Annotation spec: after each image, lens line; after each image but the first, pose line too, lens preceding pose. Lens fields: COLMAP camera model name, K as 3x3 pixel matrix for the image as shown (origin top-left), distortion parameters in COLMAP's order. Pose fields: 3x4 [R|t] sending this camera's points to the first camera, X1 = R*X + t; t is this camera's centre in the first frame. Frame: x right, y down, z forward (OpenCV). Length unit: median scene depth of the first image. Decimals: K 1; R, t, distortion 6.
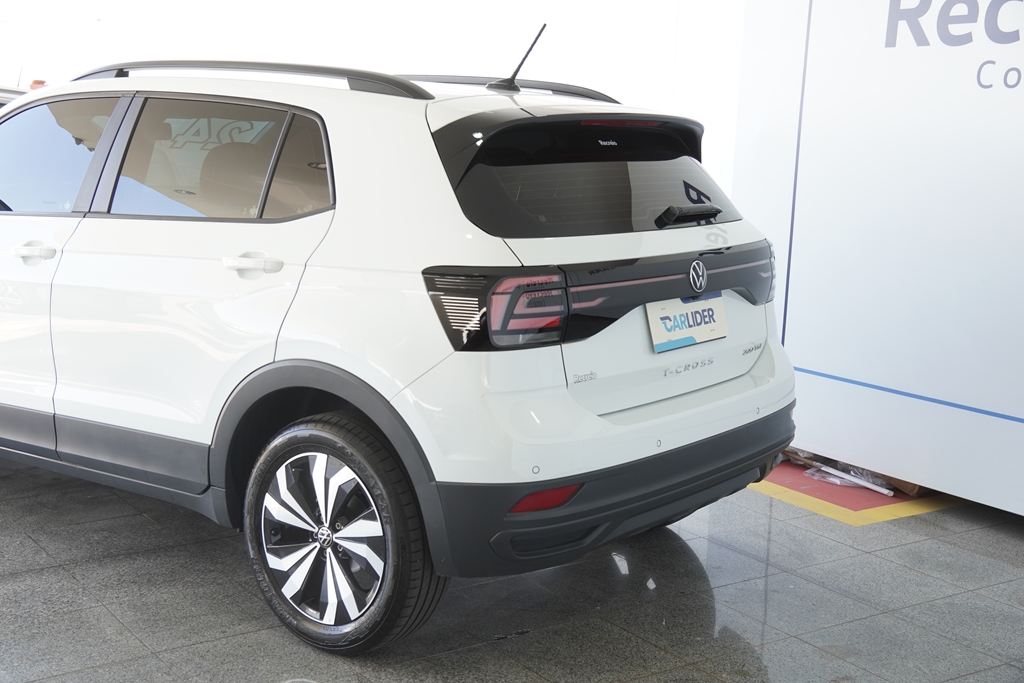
lens RADIAL K [[1333.8, 0, 512.0], [0, 1333.8, 341.5], [0, 0, 1]] dist [0.013982, 0.736492]
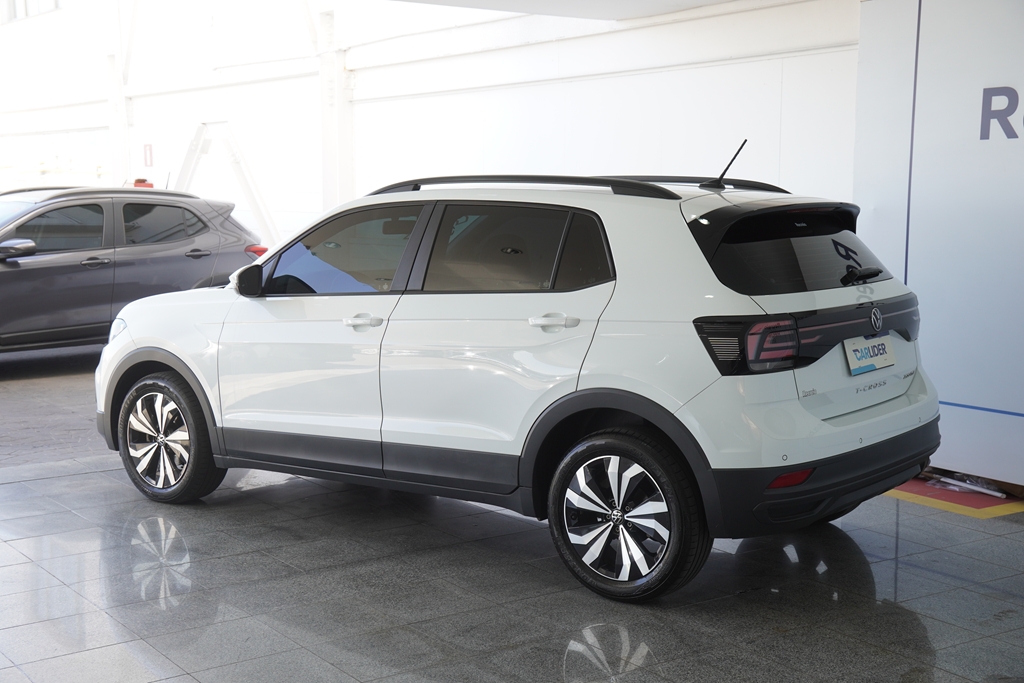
lens RADIAL K [[1341.1, 0, 512.0], [0, 1341.1, 341.5], [0, 0, 1]] dist [0.134014, 0.114433]
pose [[0.999360, -0.035323, -0.005665, -0.227418], [0.034958, 0.997870, -0.055082, 0.037051], [0.007599, 0.054849, 0.998466, -0.384570]]
